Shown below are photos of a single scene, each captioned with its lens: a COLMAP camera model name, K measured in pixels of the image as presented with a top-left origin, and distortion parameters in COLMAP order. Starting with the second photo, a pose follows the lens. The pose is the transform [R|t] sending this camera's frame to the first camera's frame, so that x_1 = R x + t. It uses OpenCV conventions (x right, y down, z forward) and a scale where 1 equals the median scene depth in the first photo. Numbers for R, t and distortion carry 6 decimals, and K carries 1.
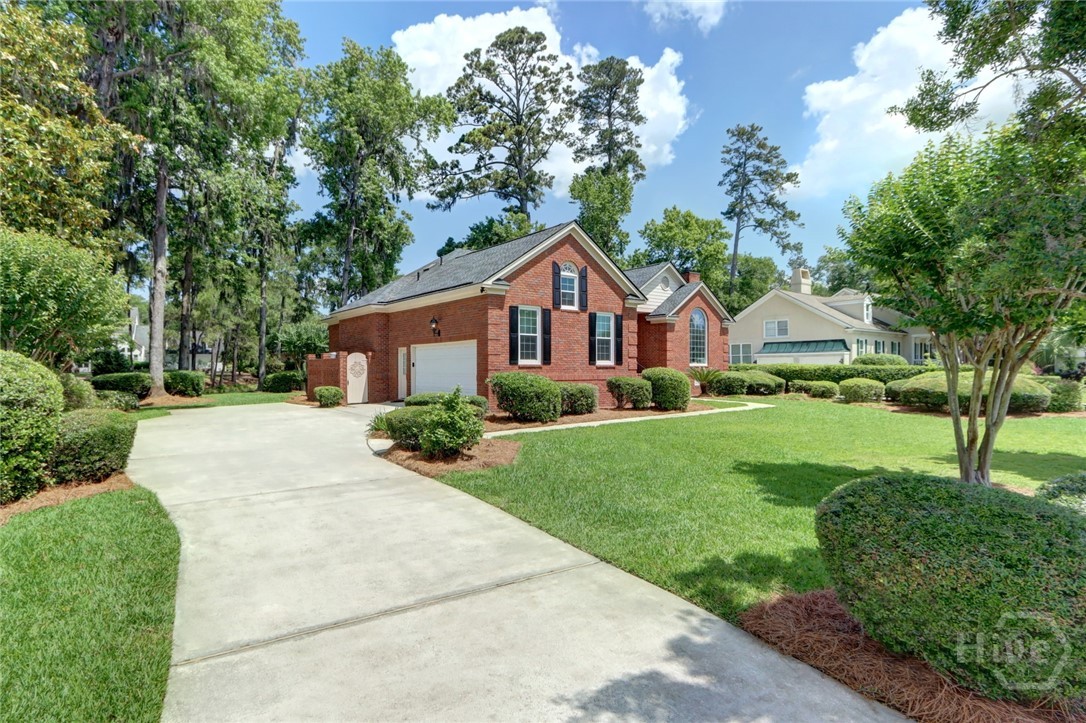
lens RADIAL K [[582.8, 0, 543.0], [0, 582.8, 361.5], [0, 0, 1]] dist [-0.021564, -0.000115]
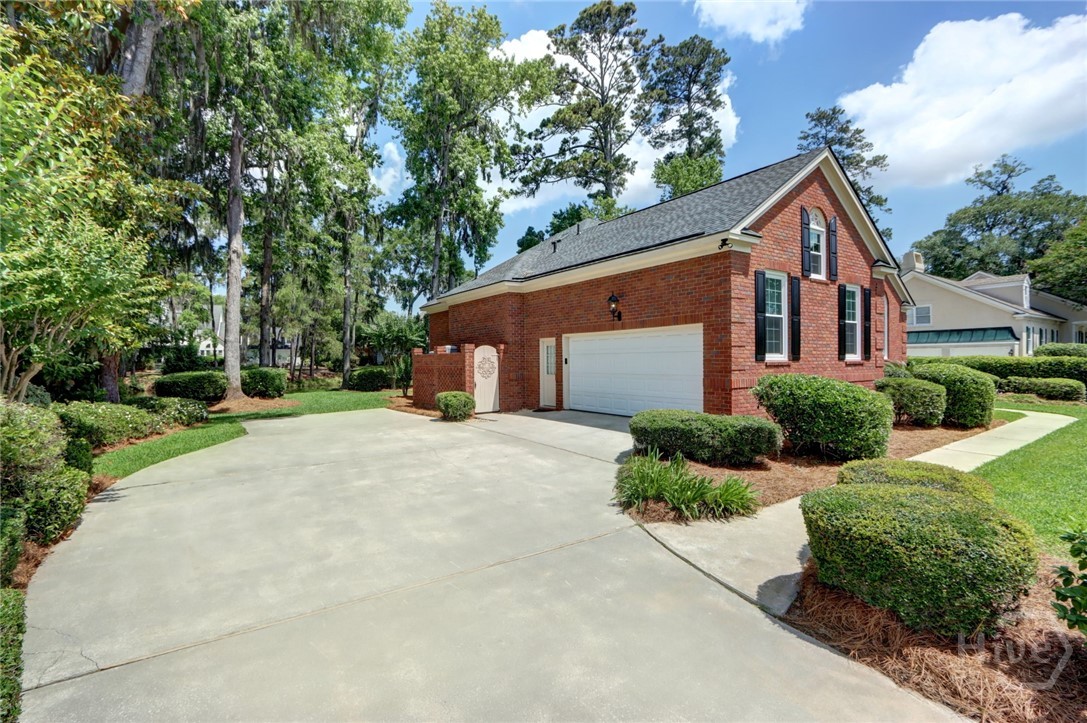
lens RADIAL K [[521.5, 0, 549.5], [0, 521.5, 360.2], [0, 0, 1]] dist [-0.022827, 0.000256]
pose [[0.998529, -0.005644, -0.053926, -0.116078], [0.006295, 0.999909, 0.011911, -0.002124], [0.053853, -0.012233, 0.998474, 0.189508]]
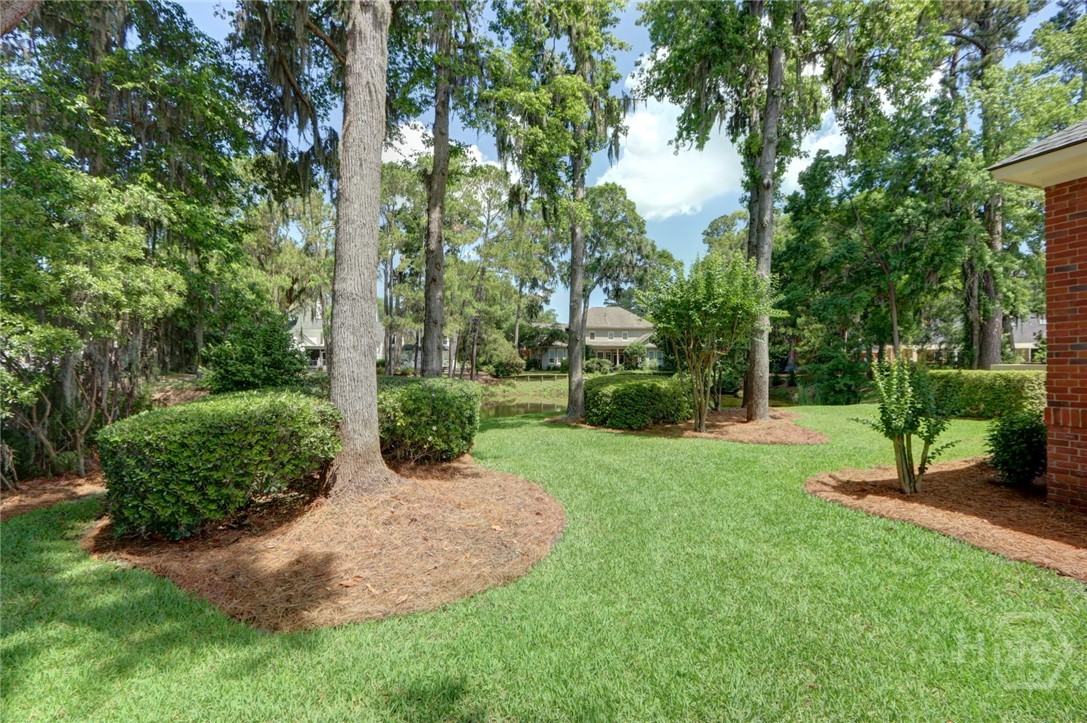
lens RADIAL K [[521.5, 0, 549.5], [0, 521.5, 360.2], [0, 0, 1]] dist [-0.022827, 0.000256]
pose [[0.953518, -0.000720, -0.301336, -0.373041], [0.001056, 0.999999, 0.000954, 0.002484], [0.301335, -0.001228, 0.953517, 0.581028]]
